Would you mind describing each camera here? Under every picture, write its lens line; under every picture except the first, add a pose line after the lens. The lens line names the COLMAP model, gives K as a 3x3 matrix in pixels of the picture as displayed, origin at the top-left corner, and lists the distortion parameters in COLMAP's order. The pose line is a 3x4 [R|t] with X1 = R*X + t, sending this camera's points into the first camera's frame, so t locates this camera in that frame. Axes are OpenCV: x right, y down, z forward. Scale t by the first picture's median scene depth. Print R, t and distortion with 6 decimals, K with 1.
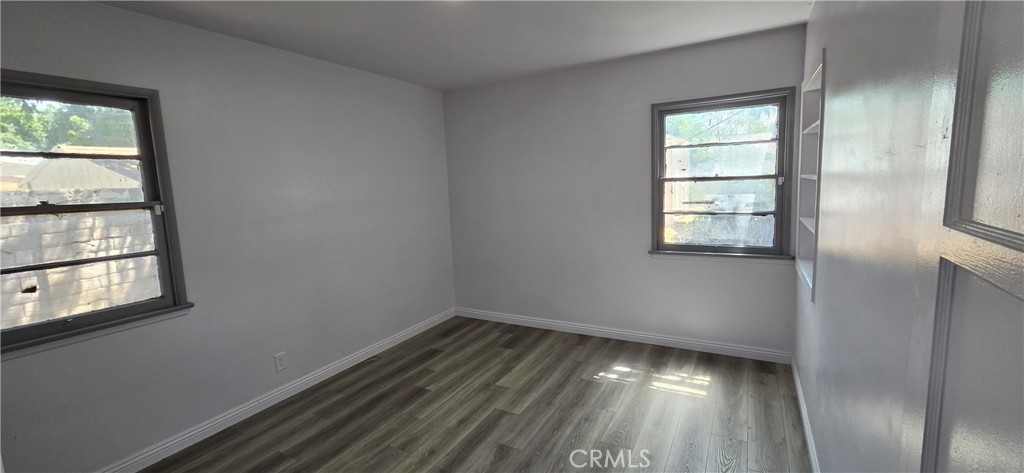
lens RADIAL K [[424.1, 0, 515.1], [0, 424.1, 236.8], [0, 0, 1]] dist [0.006594, 0.001382]
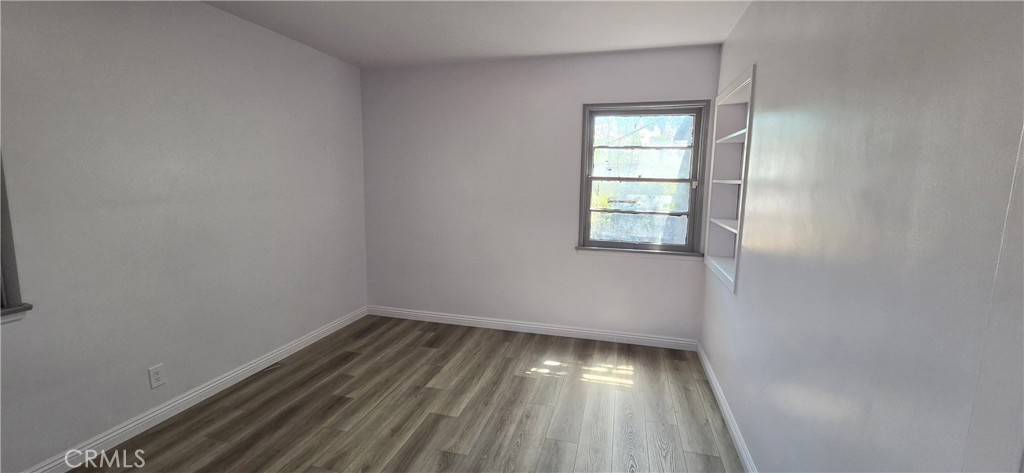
lens RADIAL K [[424.1, 0, 515.7], [0, 424.1, 236.0], [0, 0, 1]] dist [0.006594, 0.001382]
pose [[0.969041, 0.023489, 0.245782, -0.088075], [-0.024648, 0.999695, 0.001641, 0.010244], [-0.245668, -0.007648, 0.969324, 0.048924]]
